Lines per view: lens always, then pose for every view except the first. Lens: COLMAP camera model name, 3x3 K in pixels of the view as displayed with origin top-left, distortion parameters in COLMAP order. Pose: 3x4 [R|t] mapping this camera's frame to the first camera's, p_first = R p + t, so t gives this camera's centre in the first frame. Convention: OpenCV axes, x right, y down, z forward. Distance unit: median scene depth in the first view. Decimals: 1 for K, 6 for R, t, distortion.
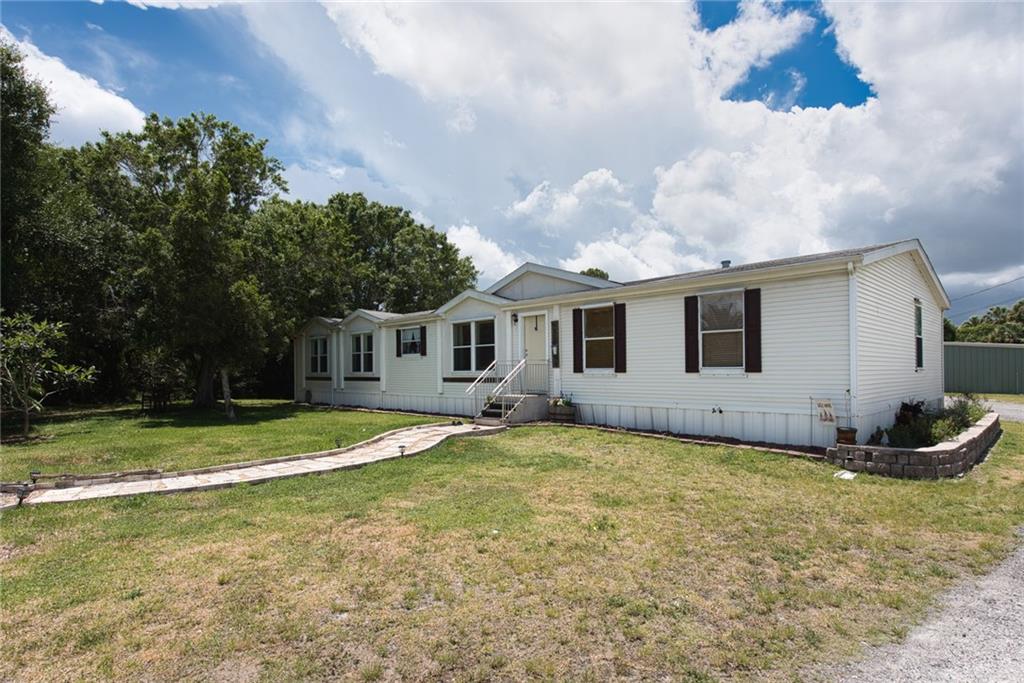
lens RADIAL K [[539.2, 0, 512.0], [0, 539.2, 341.5], [0, 0, 1]] dist [0.001531, 0.000396]
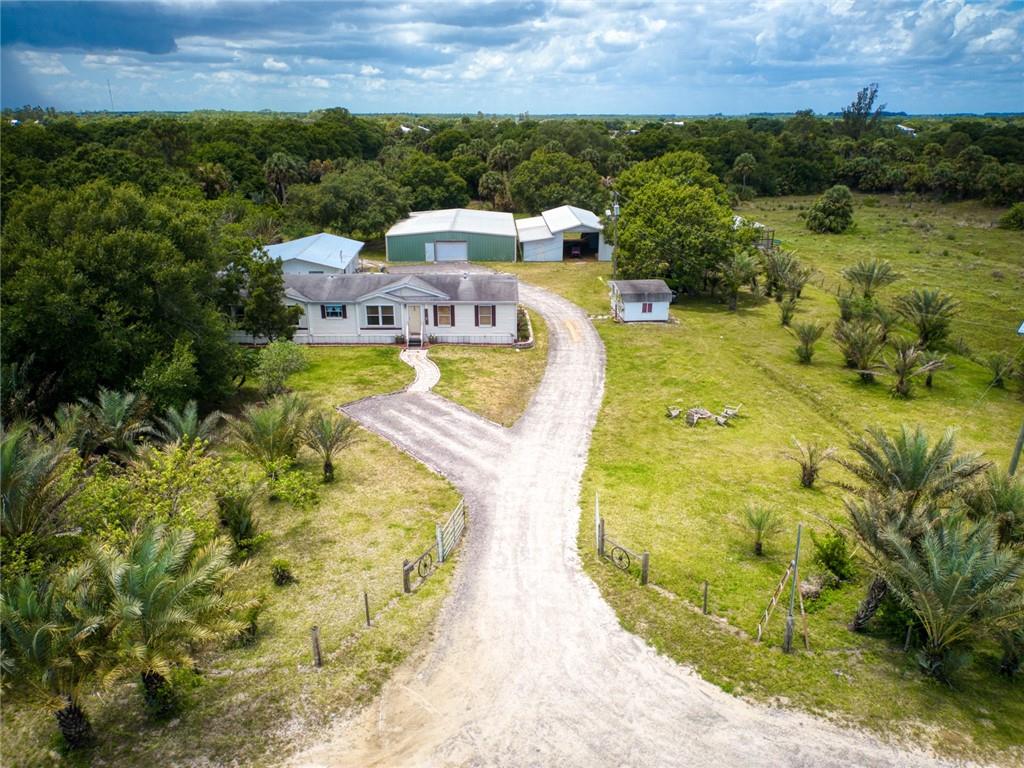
lens RADIAL K [[764.4, 0, 512.0], [0, 764.4, 384.0], [0, 0, 1]] dist [0.105667, -0.163742]
pose [[0.673965, -0.234633, 0.700513, -2.170715], [-0.047987, 0.932317, 0.358444, -0.972396], [-0.737203, -0.275194, 0.617090, -1.659796]]
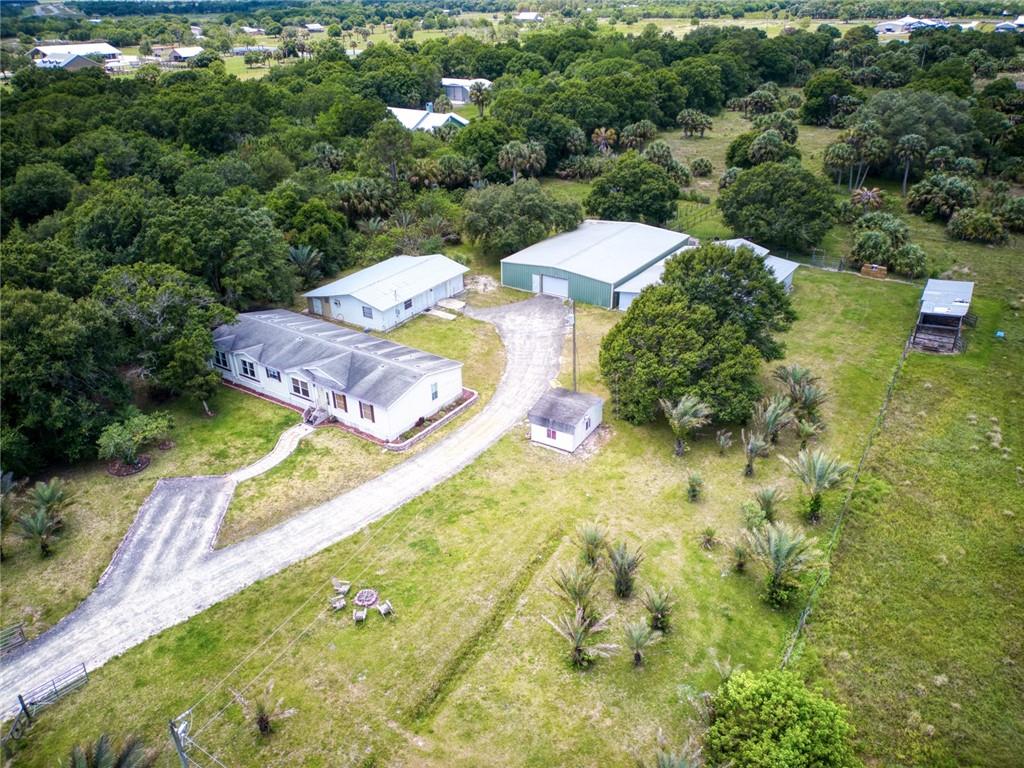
lens RADIAL K [[764.4, 0, 512.0], [0, 764.4, 384.0], [0, 0, 1]] dist [0.105667, -0.163742]
pose [[0.978449, -0.099984, 0.180665, 0.286115], [-0.004665, 0.864022, 0.503433, -2.038580], [-0.206434, -0.493426, 0.844935, -2.620553]]
